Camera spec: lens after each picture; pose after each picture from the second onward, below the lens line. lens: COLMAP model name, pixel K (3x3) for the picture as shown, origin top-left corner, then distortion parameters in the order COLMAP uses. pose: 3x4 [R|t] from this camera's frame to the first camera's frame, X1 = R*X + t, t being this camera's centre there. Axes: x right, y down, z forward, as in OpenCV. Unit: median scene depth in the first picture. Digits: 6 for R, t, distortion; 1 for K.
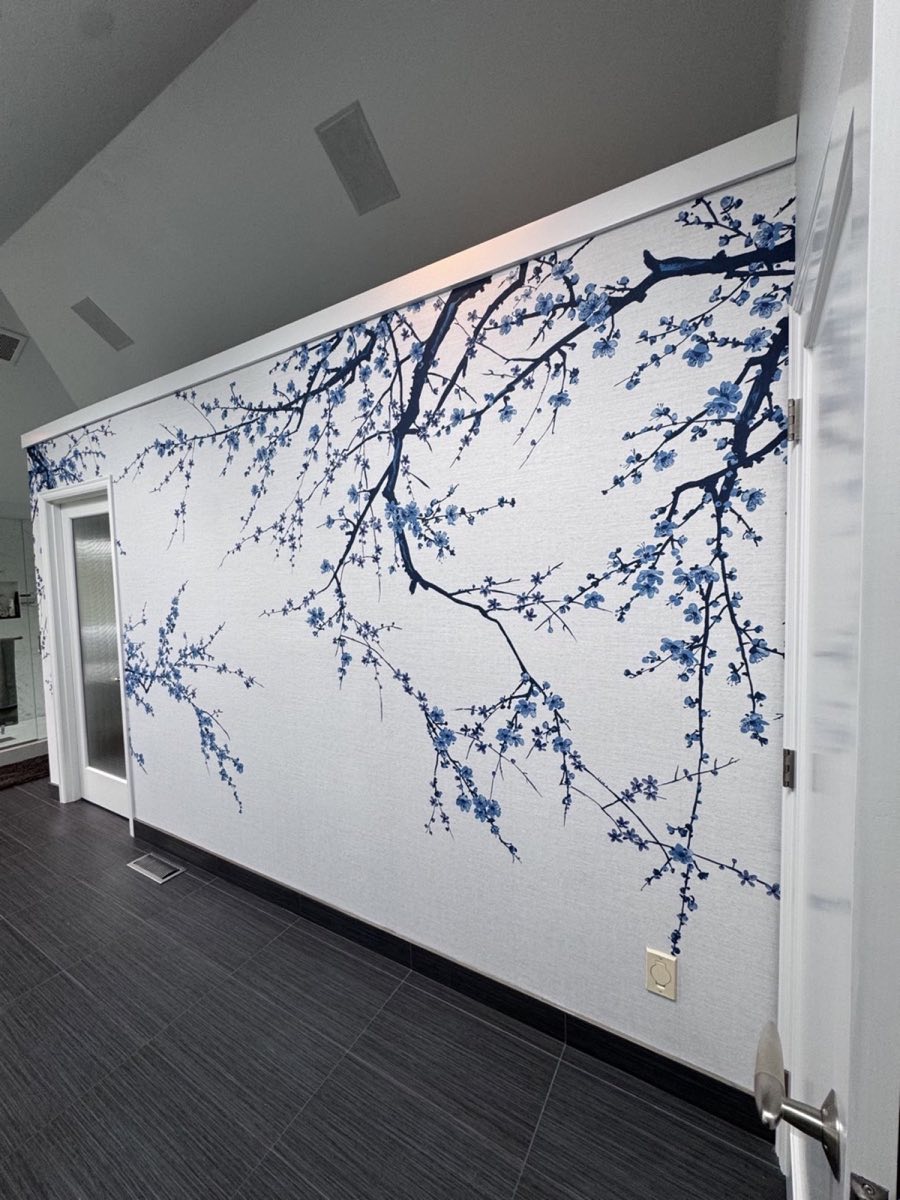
lens RADIAL K [[478.2, 0, 448.8], [0, 478.2, 601.2], [0, 0, 1]] dist [-0.008112, 0.000931]
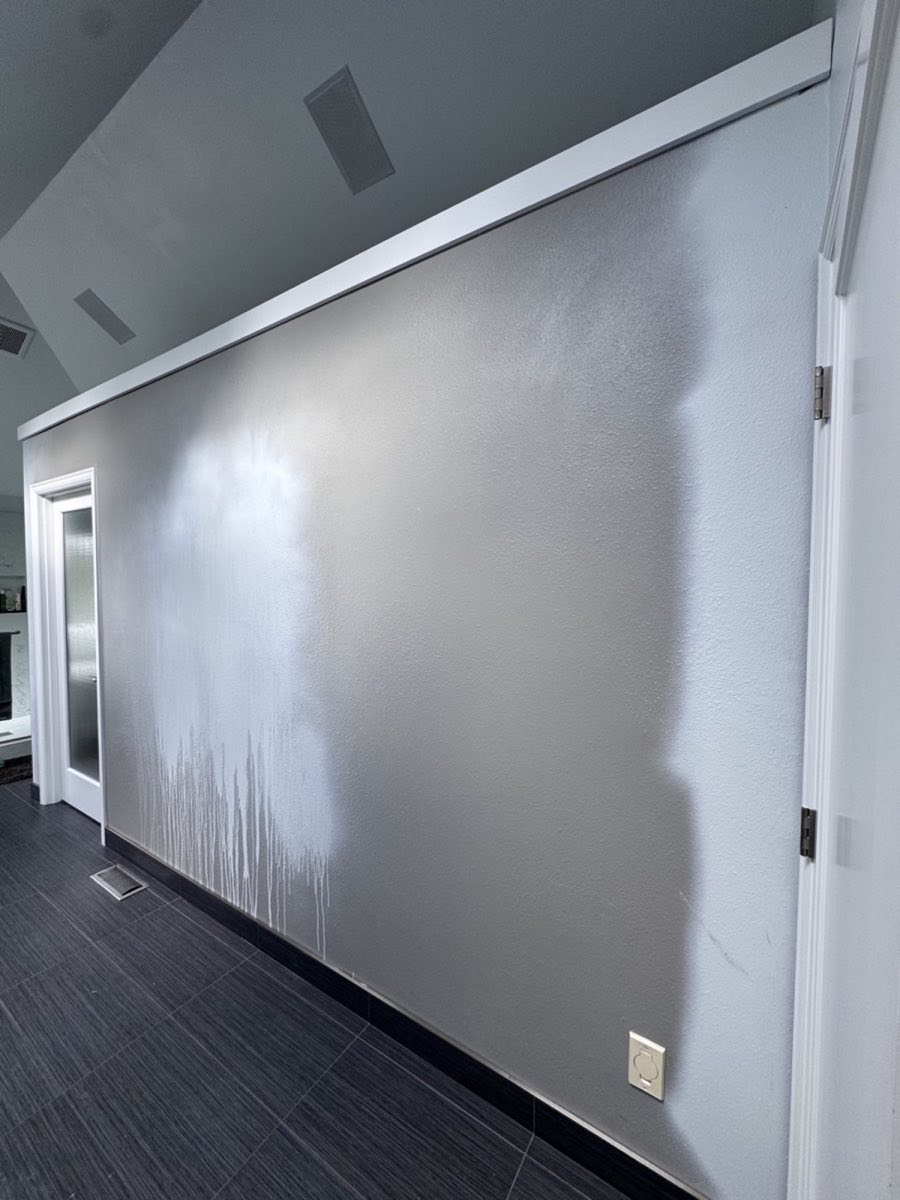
lens RADIAL K [[478.2, 0, 450.5], [0, 478.2, 600.3], [0, 0, 1]] dist [-0.008112, 0.000931]
pose [[0.998484, 0.028565, -0.047049, 0.082227], [-0.029338, 0.999444, -0.015820, -0.001200], [0.046571, 0.017176, 0.998767, 0.099052]]
